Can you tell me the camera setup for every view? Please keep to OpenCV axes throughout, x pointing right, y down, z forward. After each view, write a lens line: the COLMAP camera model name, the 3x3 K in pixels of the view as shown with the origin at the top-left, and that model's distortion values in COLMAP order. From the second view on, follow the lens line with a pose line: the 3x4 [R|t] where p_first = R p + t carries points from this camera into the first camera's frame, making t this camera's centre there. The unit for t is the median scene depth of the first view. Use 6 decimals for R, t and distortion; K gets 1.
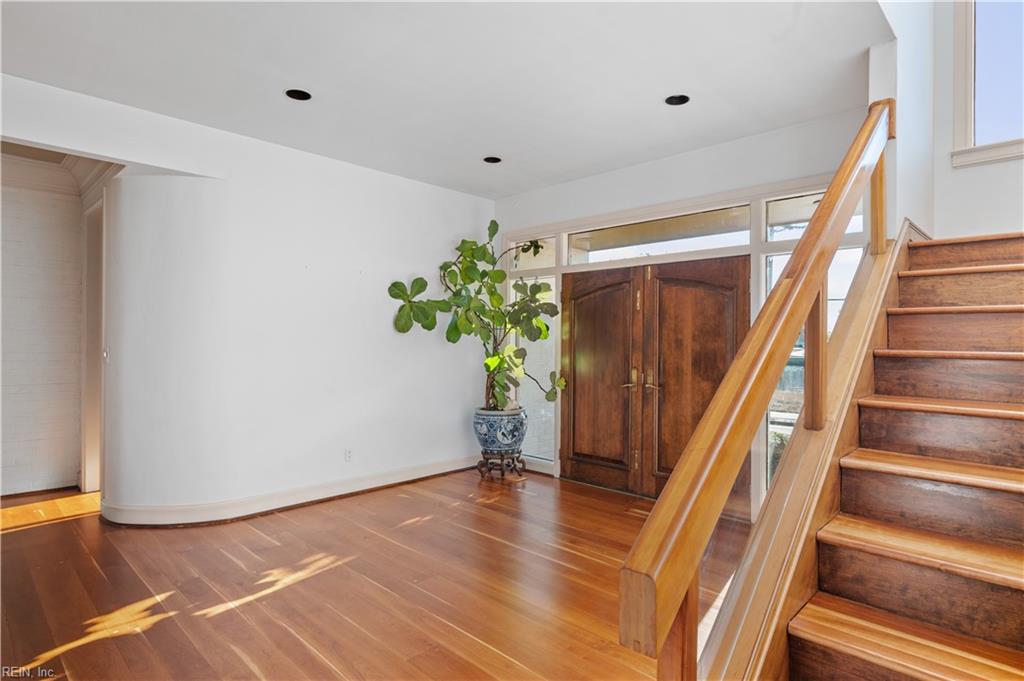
lens RADIAL K [[559.7, 0, 512.0], [0, 559.7, 340.5], [0, 0, 1]] dist [-0.000396, -0.000250]
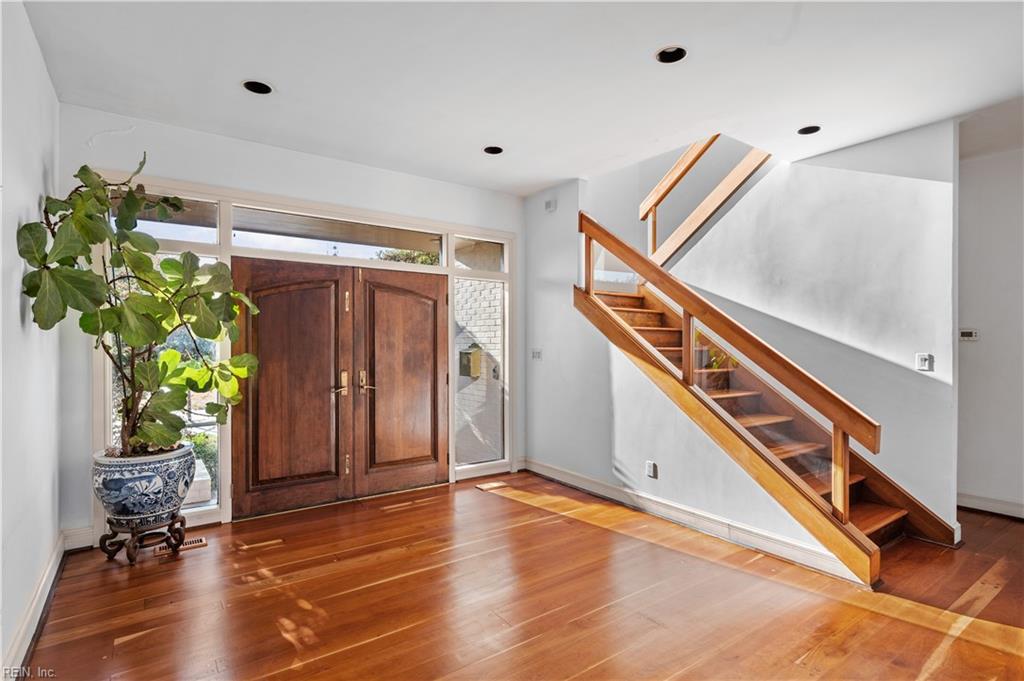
lens RADIAL K [[512.8, 0, 512.0], [0, 512.8, 340.5], [0, 0, 1]] dist [-0.001107, 0.000040]
pose [[0.171544, -0.003326, 0.985171, -0.586251], [-0.001262, 0.999993, 0.003596, -0.006663], [-0.985176, -0.001860, 0.171539, 0.541679]]
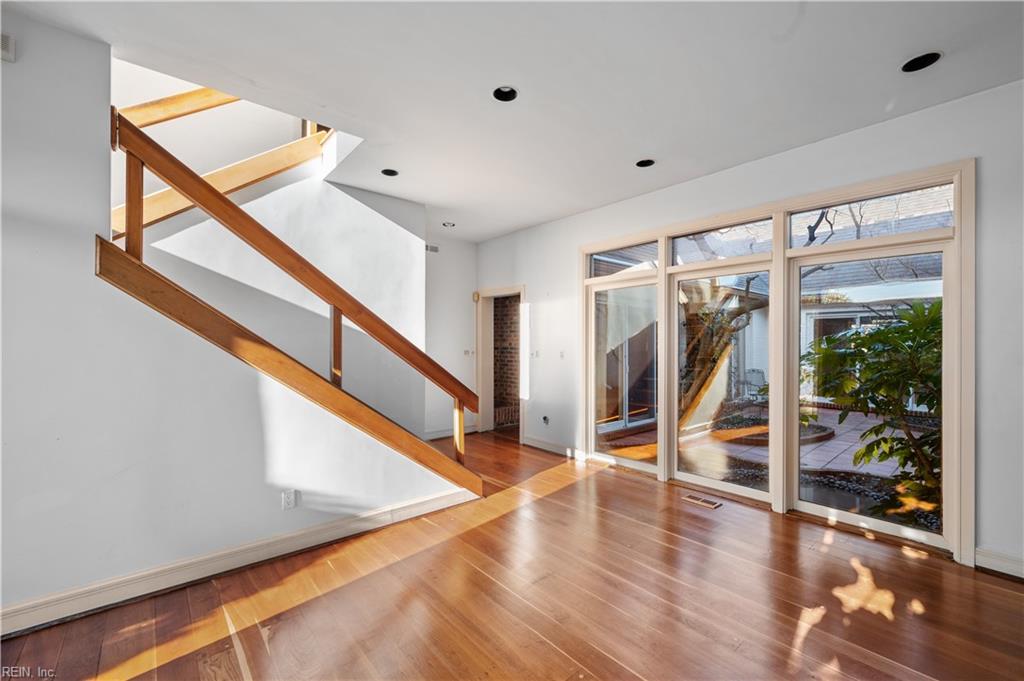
lens RADIAL K [[425.4, 0, 512.0], [0, 425.4, 340.5], [0, 0, 1]] dist [0.001899, 0.000197]
pose [[-0.996469, -0.008430, 0.083540, -0.070168], [-0.008845, 0.999950, -0.004605, -0.003560], [-0.083497, -0.005327, -0.996494, 0.987752]]
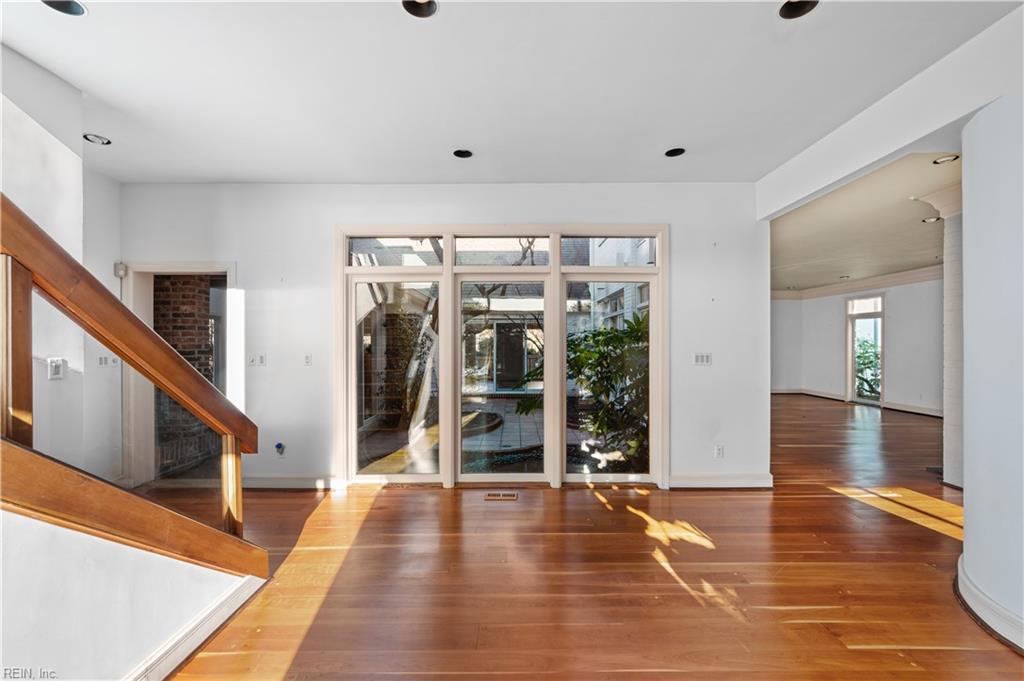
lens RADIAL K [[441.6, 0, 512.0], [0, 441.6, 340.5], [0, 0, 1]] dist [-0.000984, -0.000244]
pose [[-0.714255, -0.011814, -0.699786, 0.200829], [-0.003534, 0.999906, -0.013274, -0.001670], [0.699877, -0.007008, -0.714229, 0.810972]]
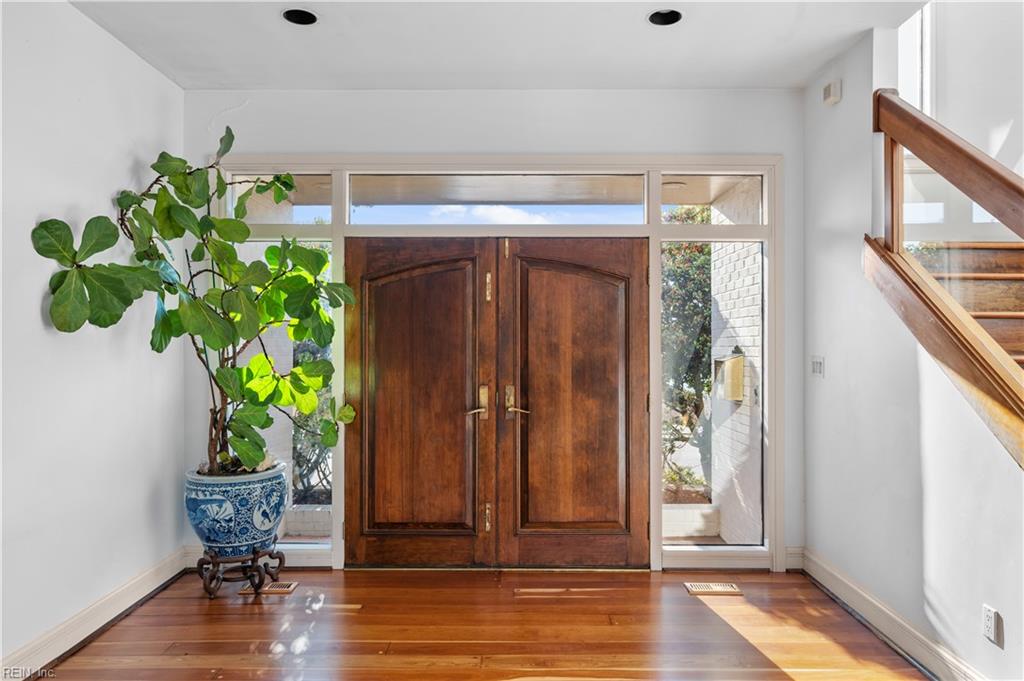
lens RADIAL K [[711.2, 0, 512.0], [0, 711.2, 340.5], [0, 0, 1]] dist [-0.000593, 0.001135]
pose [[0.715544, -0.004412, 0.698554, -0.354610], [0.003403, 0.999990, 0.002830, -0.007592], [-0.698560, 0.000352, 0.715552, 0.337606]]
